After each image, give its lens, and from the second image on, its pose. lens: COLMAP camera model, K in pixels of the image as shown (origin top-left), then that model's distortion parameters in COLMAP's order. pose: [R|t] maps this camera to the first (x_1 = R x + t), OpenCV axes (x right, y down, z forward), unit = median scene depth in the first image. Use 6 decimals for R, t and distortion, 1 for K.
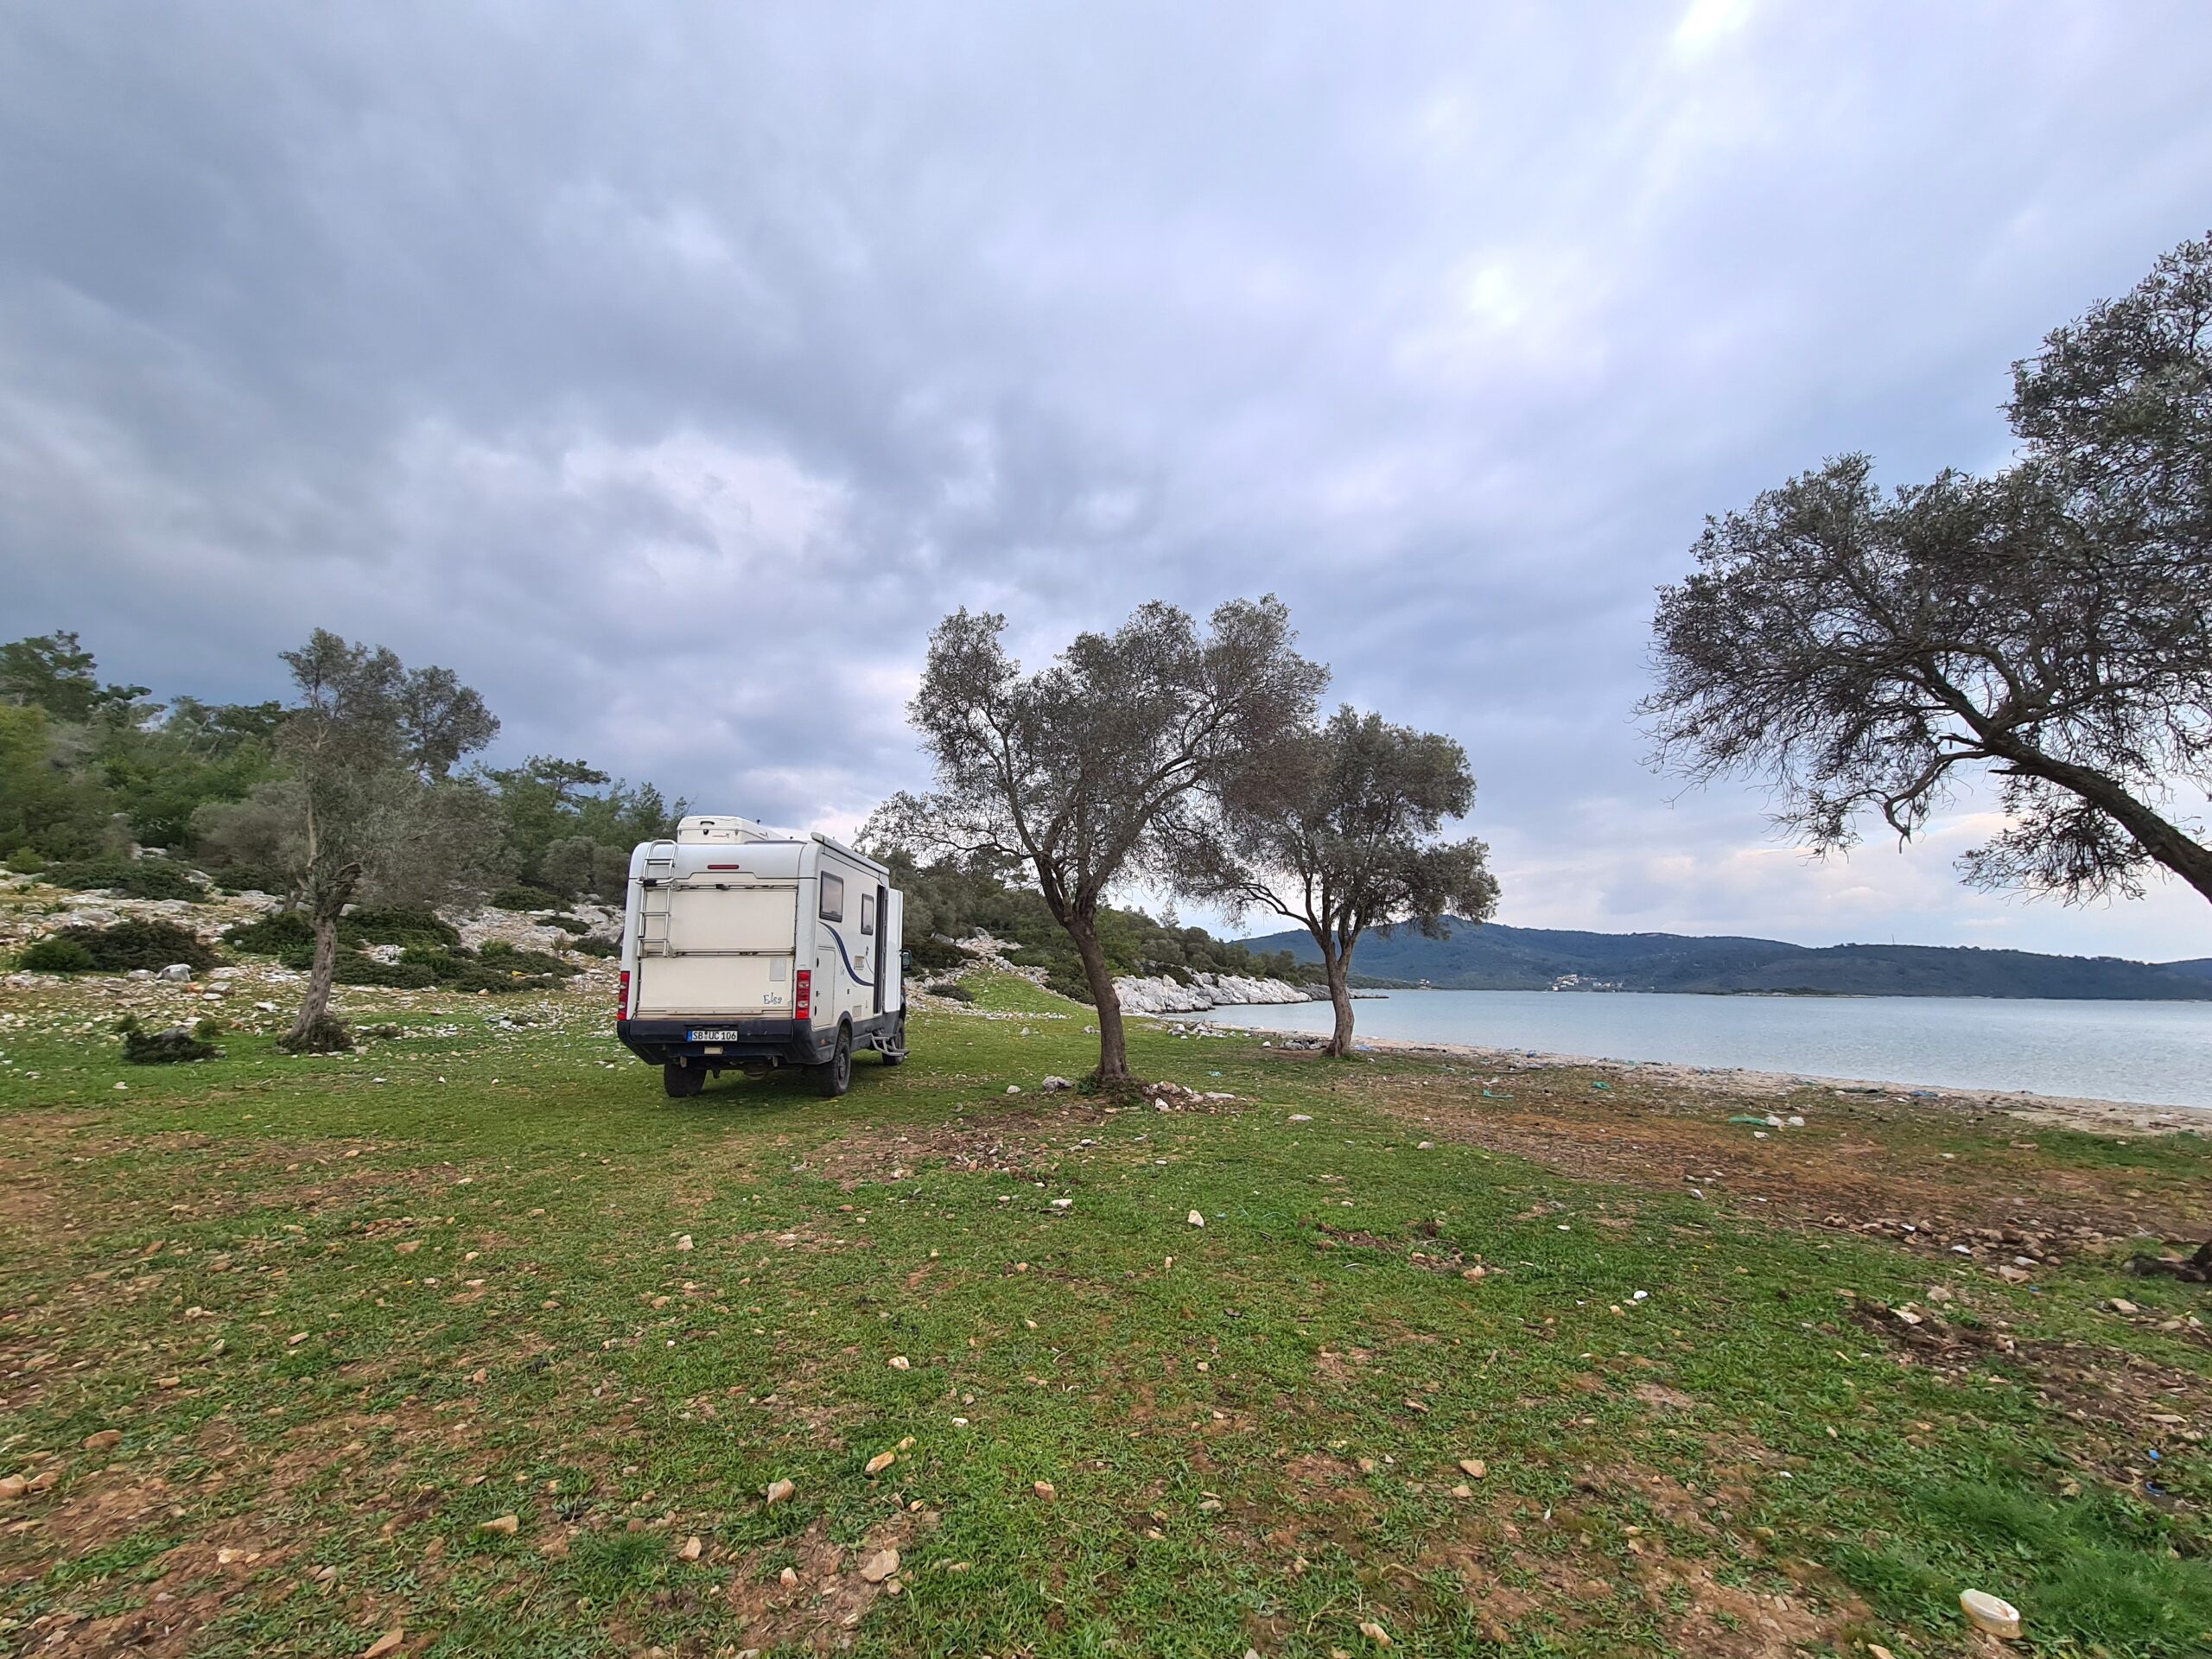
lens RADIAL K [[884.6, 0, 1102.9], [0, 884.6, 893.6], [0, 0, 1]] dist [-0.000822, -0.000070]
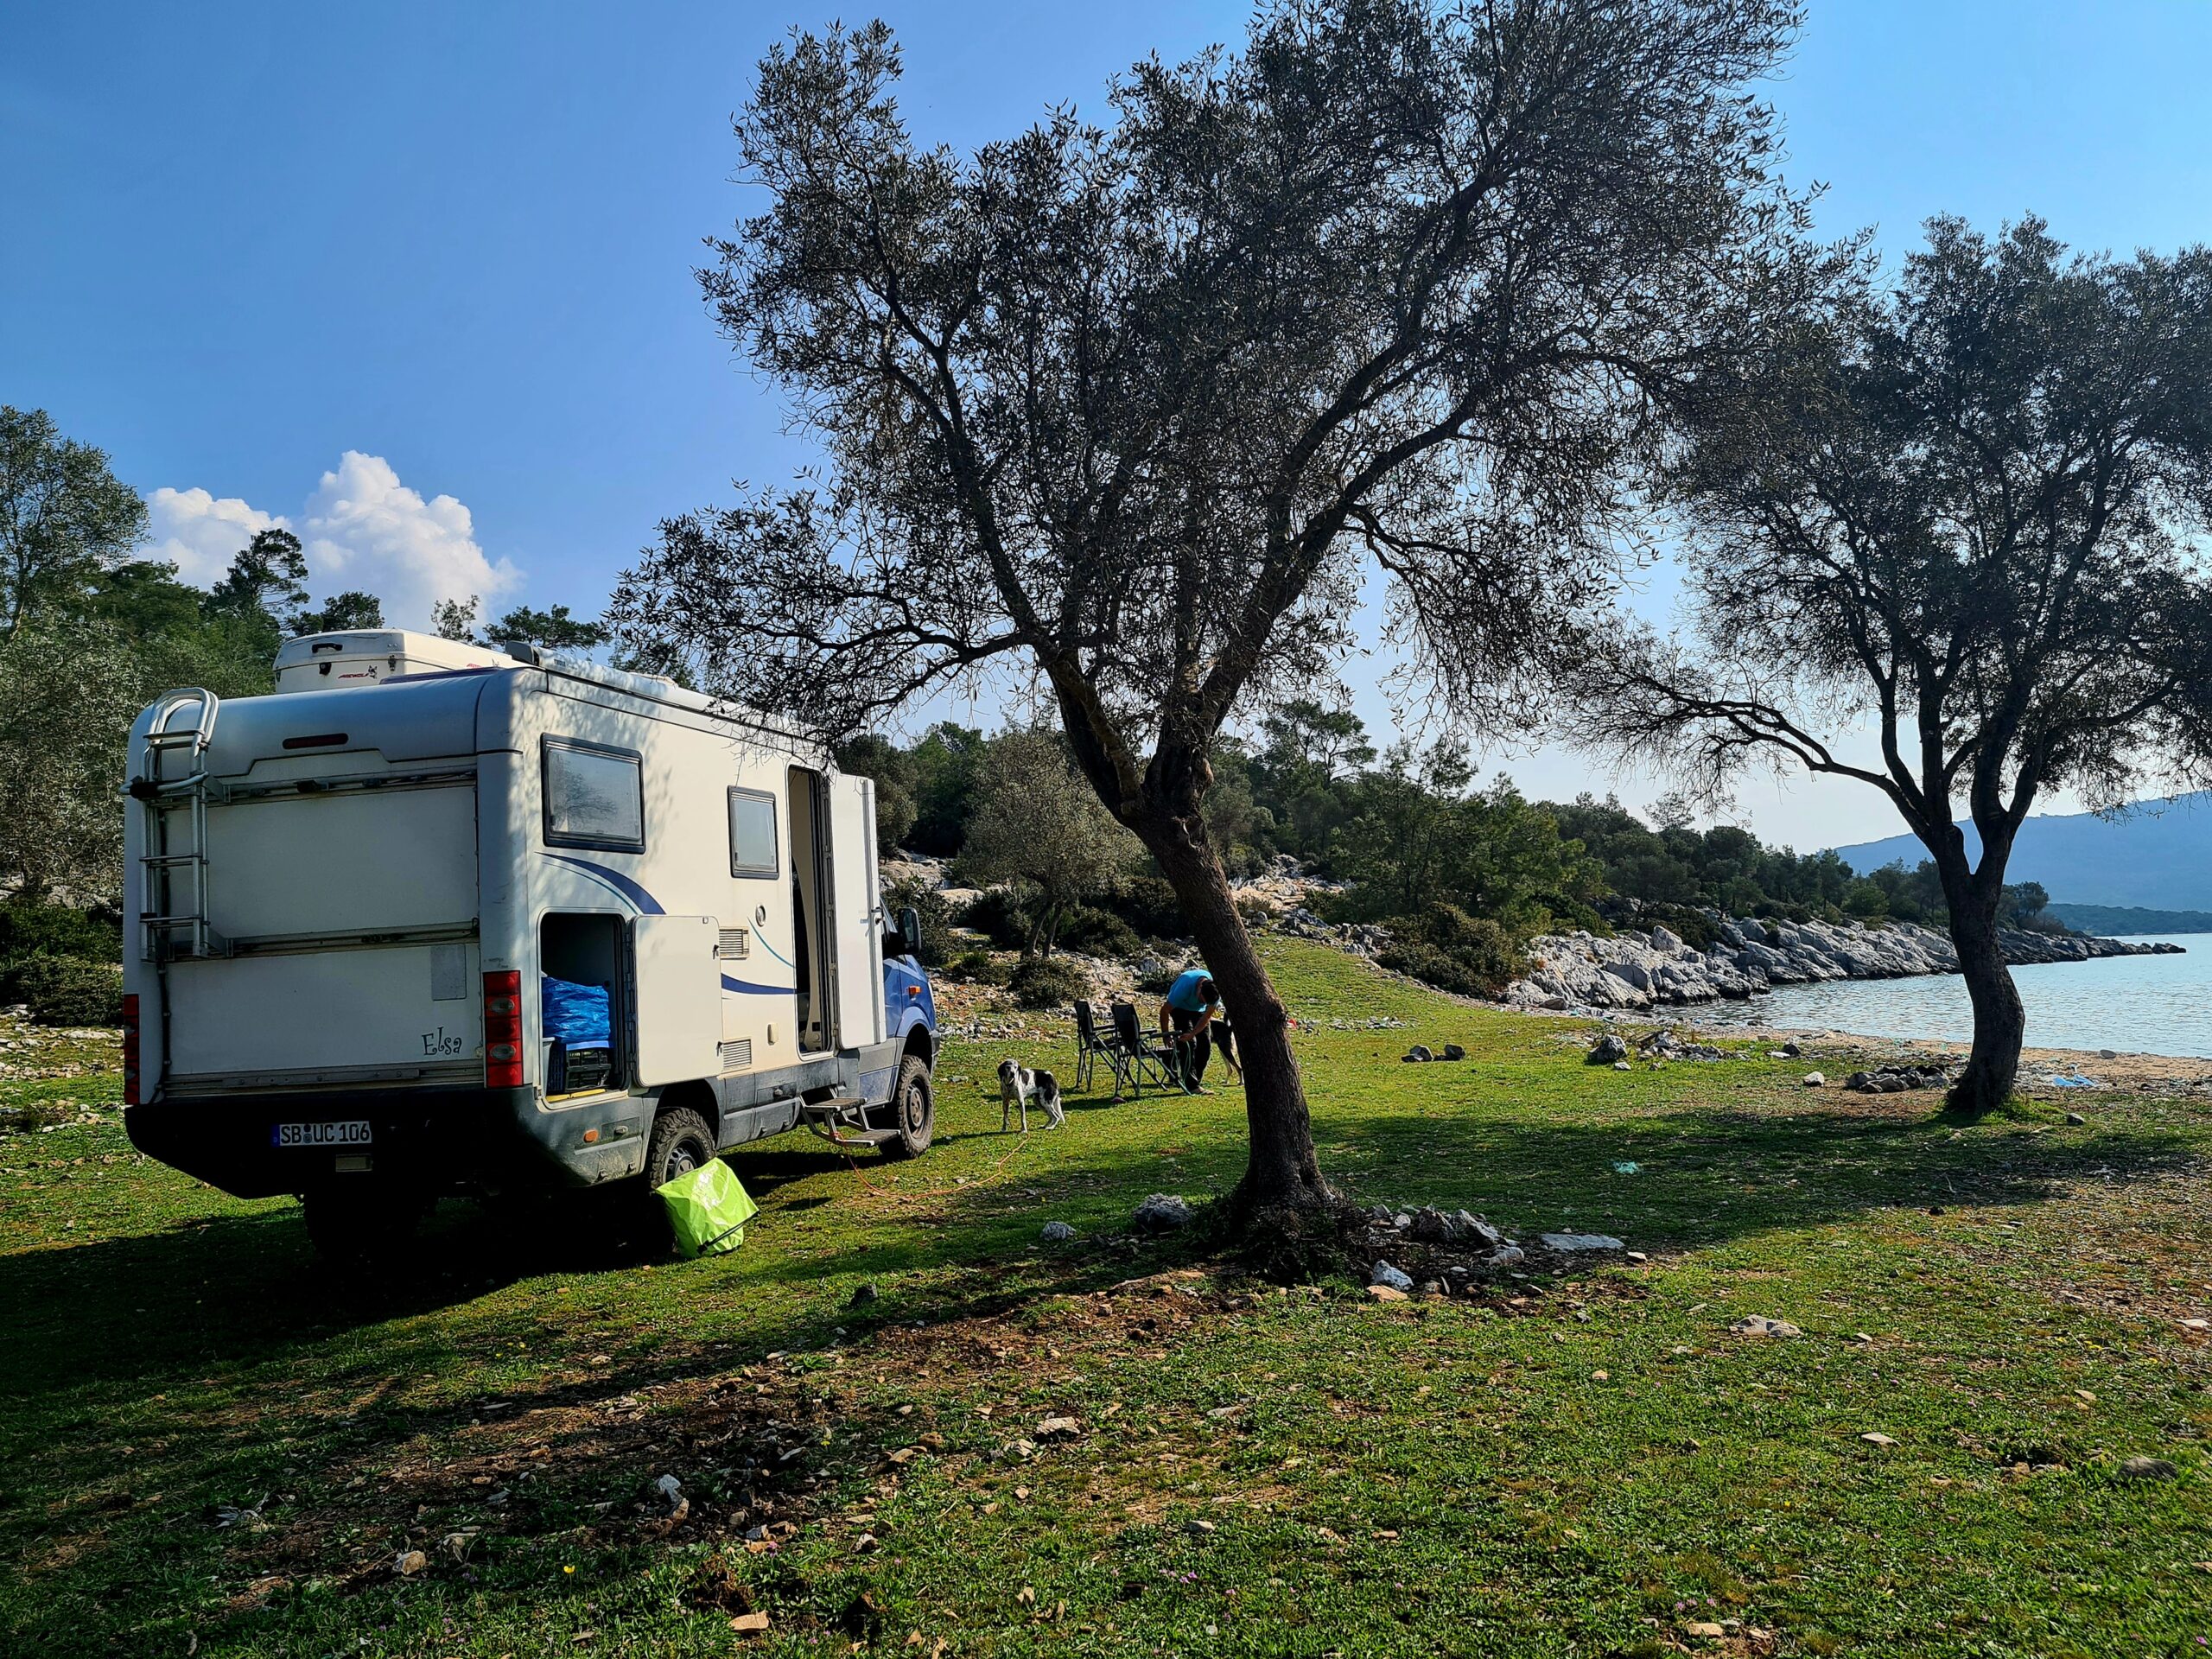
lens RADIAL K [[1670.9, 0, 1106.0], [0, 1670.9, 829.5], [0, 0, 1]] dist [0.027486, -0.000478]
pose [[0.966609, -0.065297, -0.247797, 0.075625], [0.071270, 0.997341, 0.015201, 0.015183], [0.246146, -0.032354, 0.968693, 0.167078]]
